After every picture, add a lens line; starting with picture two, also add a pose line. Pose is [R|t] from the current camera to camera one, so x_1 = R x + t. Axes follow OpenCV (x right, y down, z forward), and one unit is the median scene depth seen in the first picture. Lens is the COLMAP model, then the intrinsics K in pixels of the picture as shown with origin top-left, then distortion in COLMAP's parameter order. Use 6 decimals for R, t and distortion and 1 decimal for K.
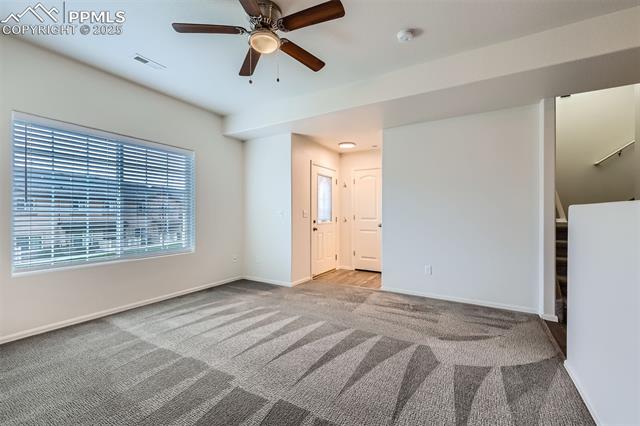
lens RADIAL K [[271.2, 0, 319.0], [0, 271.2, 215.1], [0, 0, 1]] dist [0.004828, -0.000056]
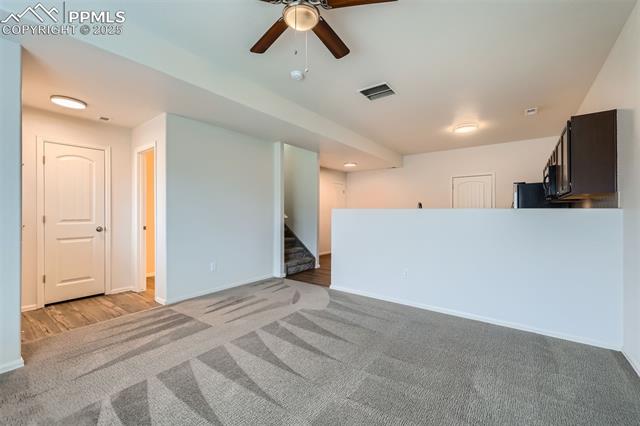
lens RADIAL K [[271.2, 0, 319.8], [0, 271.2, 211.9], [0, 0, 1]] dist [0.004828, -0.000056]
pose [[0.098236, -0.001227, 0.995162, -0.814630], [0.007077, 0.999975, 0.000535, -0.007888], [-0.995138, 0.006990, 0.098242, 0.656159]]
